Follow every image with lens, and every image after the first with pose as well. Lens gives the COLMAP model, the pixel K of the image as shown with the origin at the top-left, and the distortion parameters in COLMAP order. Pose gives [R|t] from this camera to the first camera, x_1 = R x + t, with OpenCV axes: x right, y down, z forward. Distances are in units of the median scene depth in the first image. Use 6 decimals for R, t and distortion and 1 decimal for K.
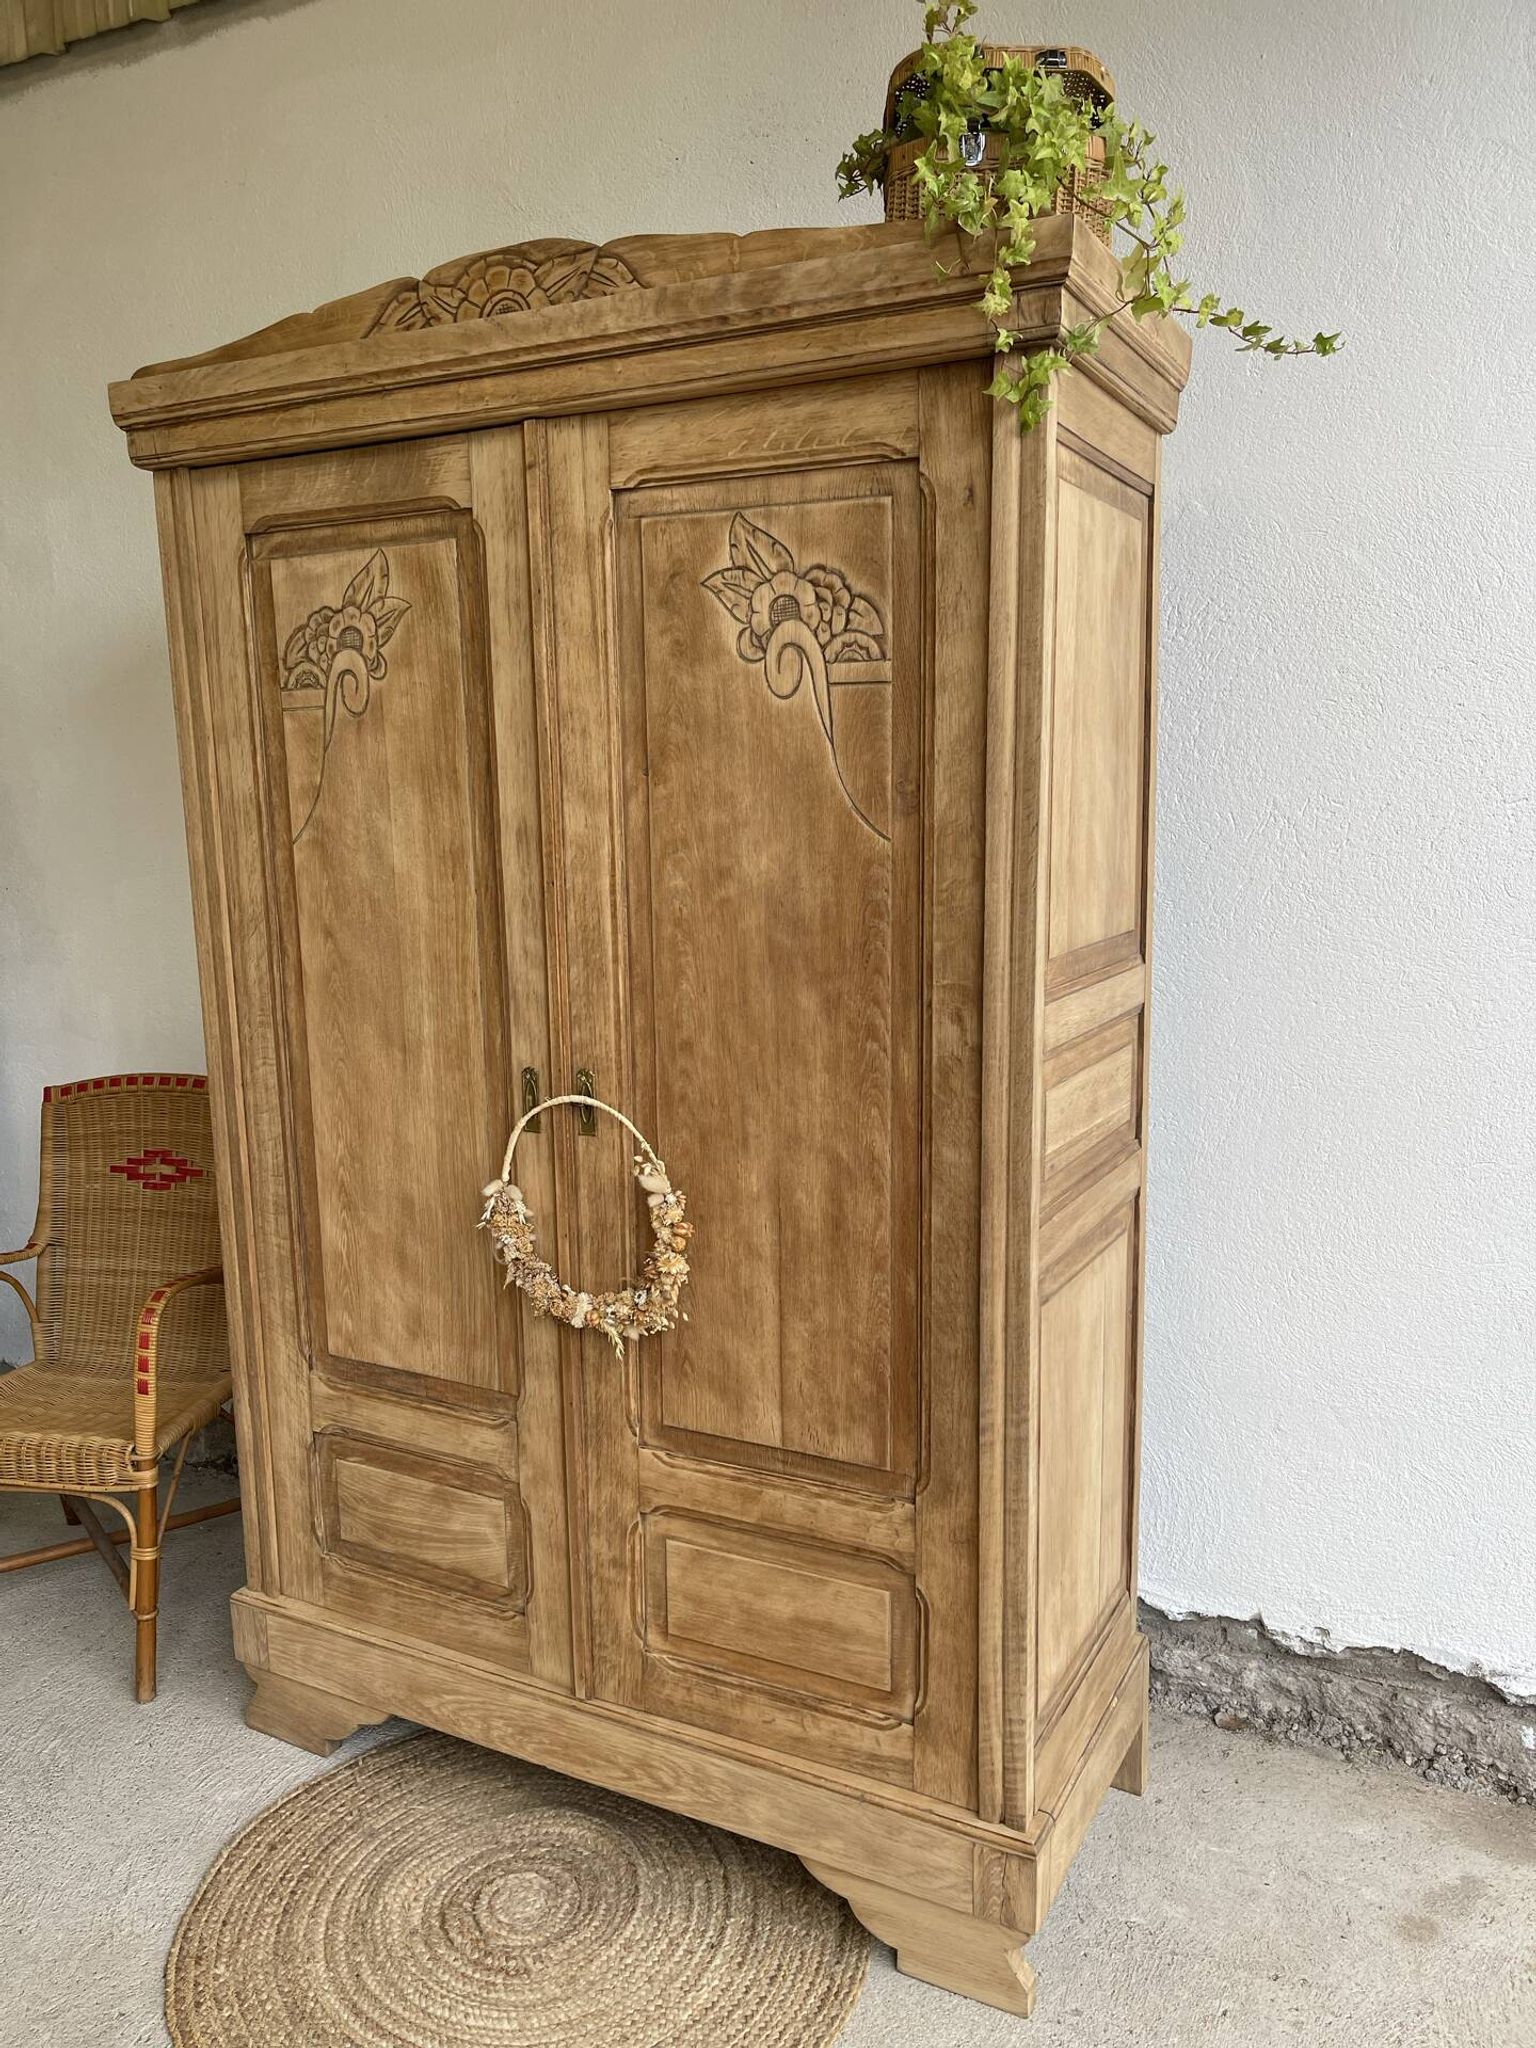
lens RADIAL K [[1551.7, 0, 758.5], [0, 1551.7, 1043.7], [0, 0, 1]] dist [0.067560, -0.094094]
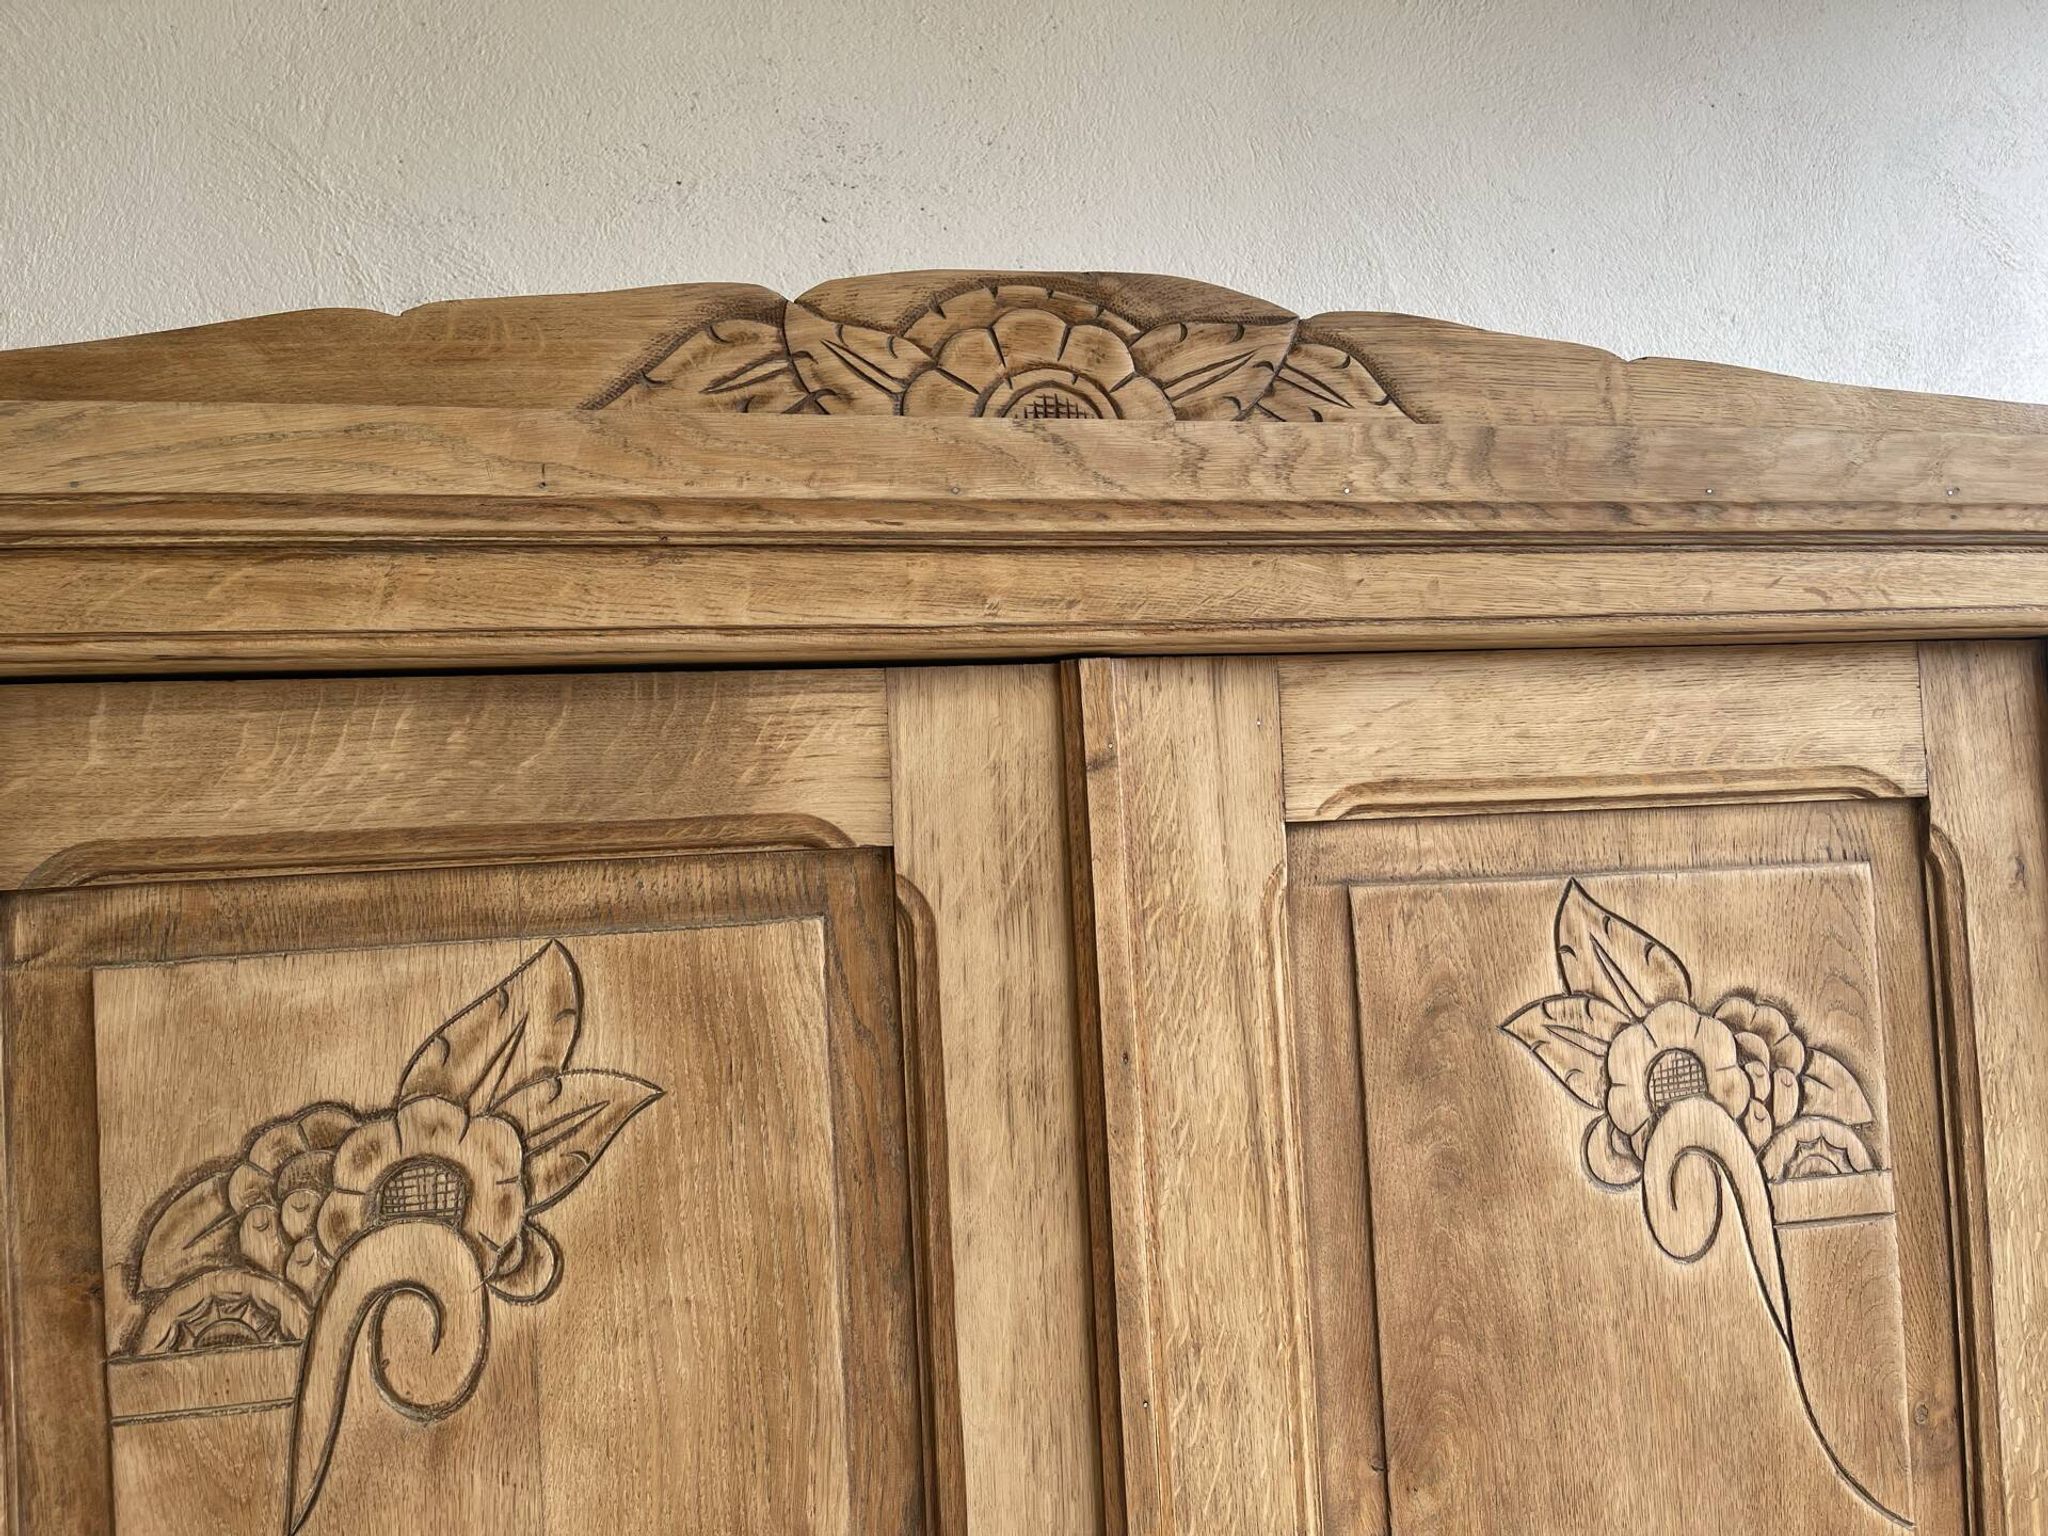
lens RADIAL K [[1551.7, 0, 1052.3], [0, 1551.7, 765.6], [0, 0, 1]] dist [0.067560, -0.094094]
pose [[0.765181, 0.012038, 0.643703, -0.415156], [0.145900, 0.970571, -0.191585, -0.290061], [-0.627066, 0.240513, 0.740906, 0.700006]]
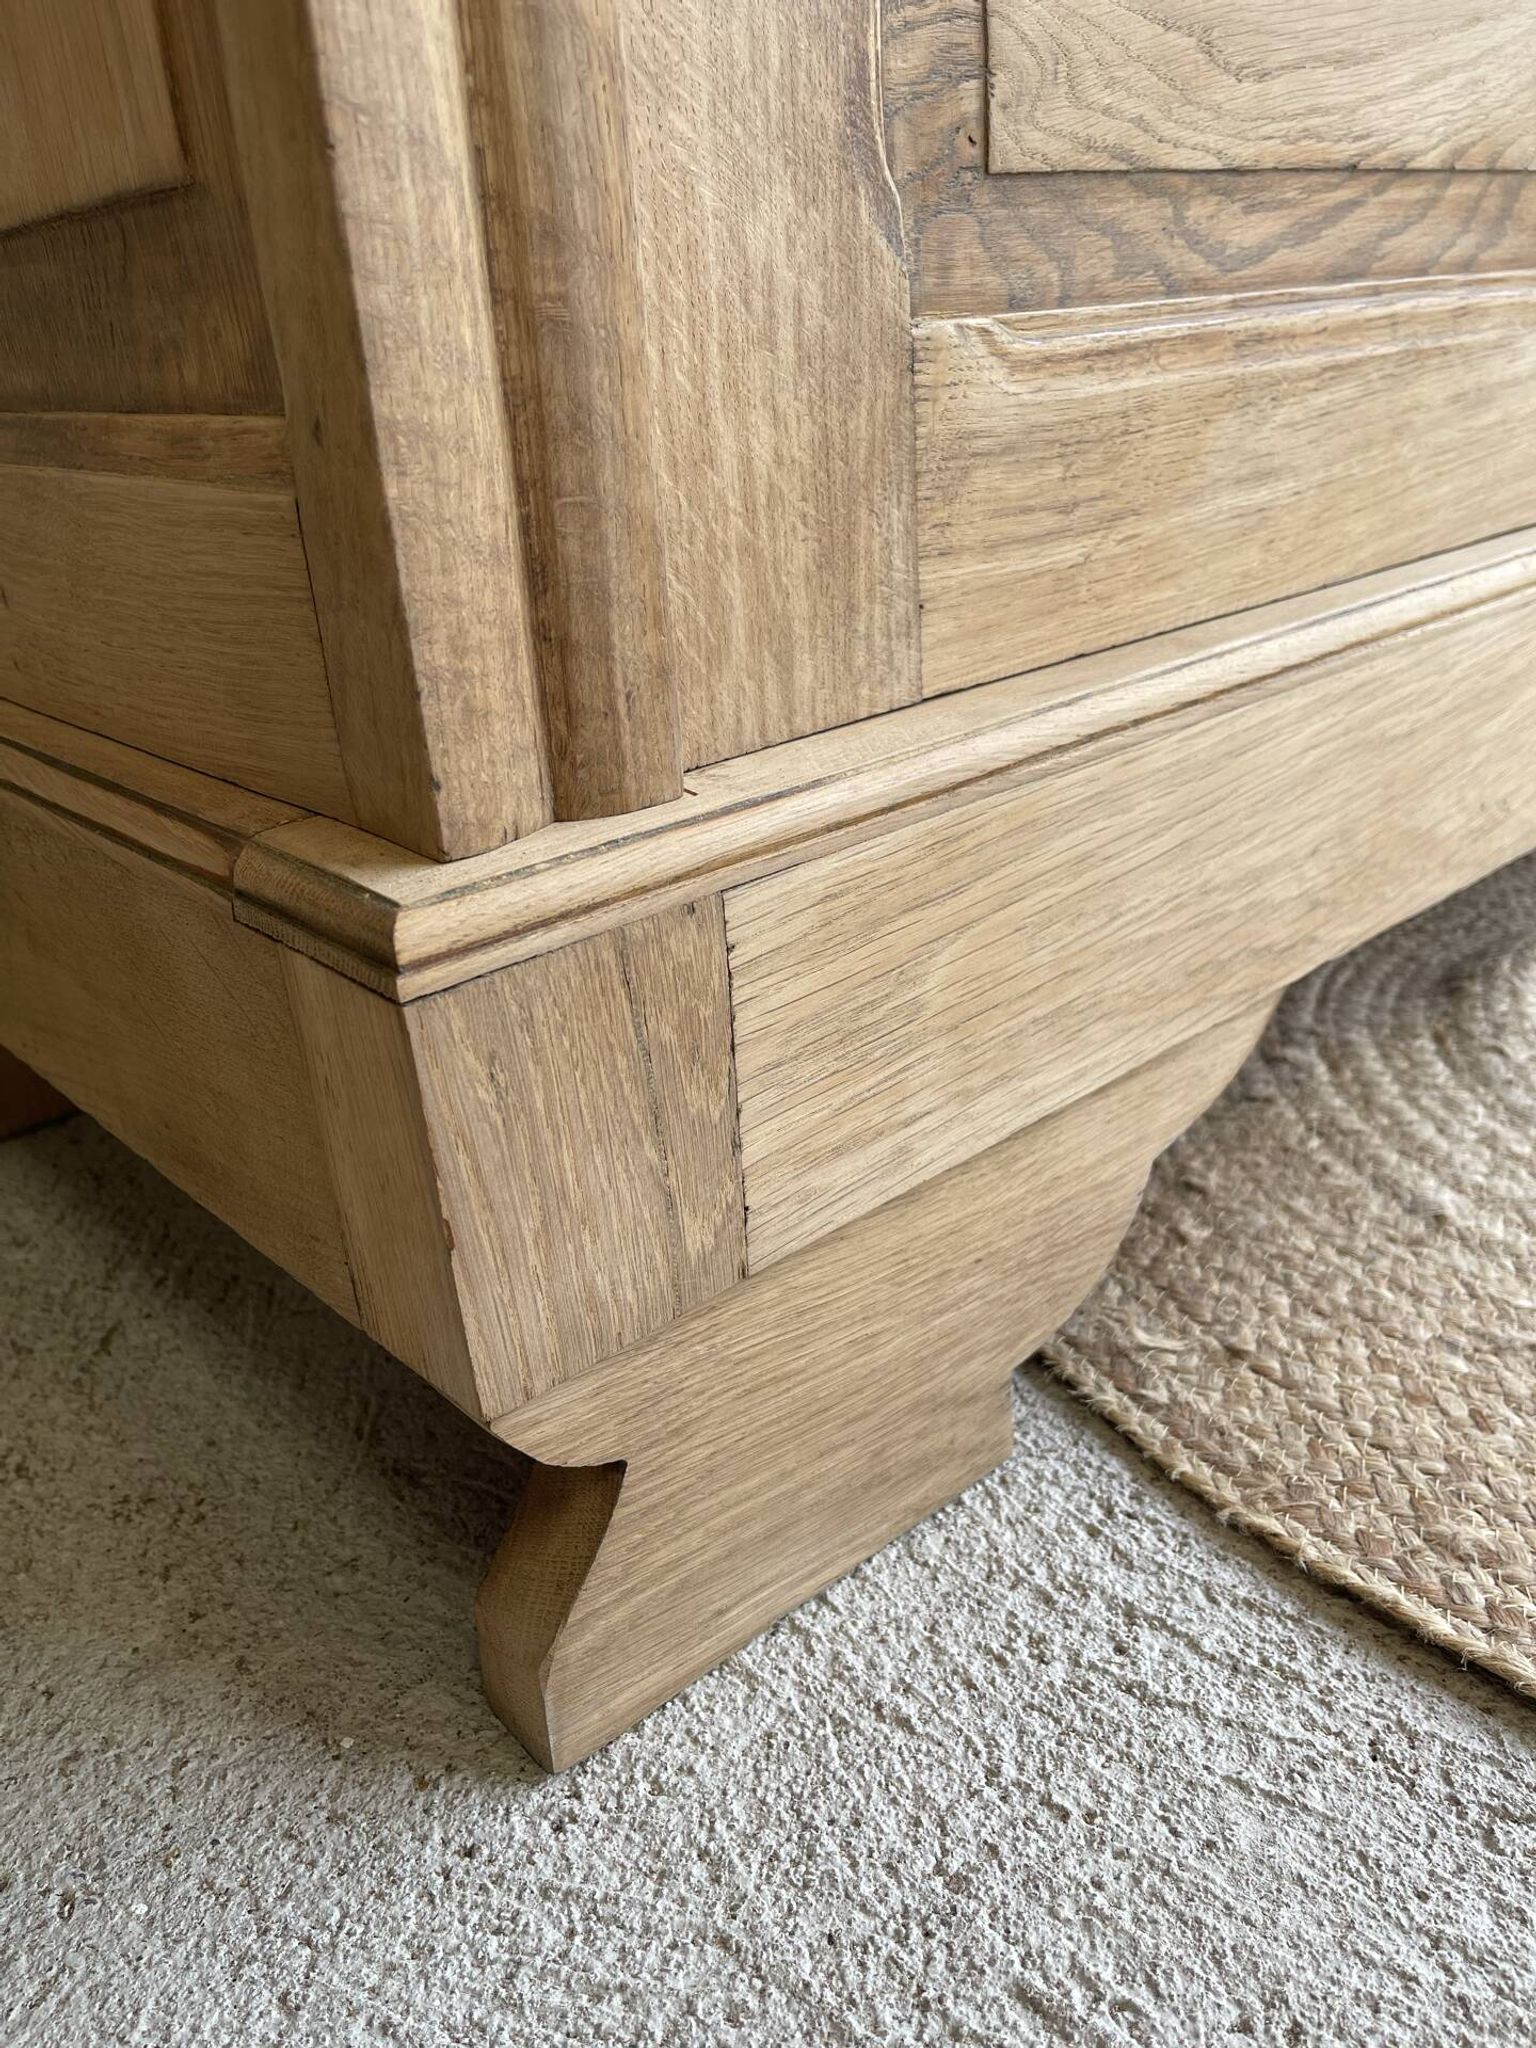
lens RADIAL K [[1551.7, 0, 777.1], [0, 1551.7, 1070.0], [0, 0, 1]] dist [0.067560, -0.094094]
pose [[0.329860, -0.415886, 0.847485, -0.555183], [0.215768, 0.907182, 0.361199, 0.421574], [-0.919041, 0.063715, 0.388978, 1.206908]]
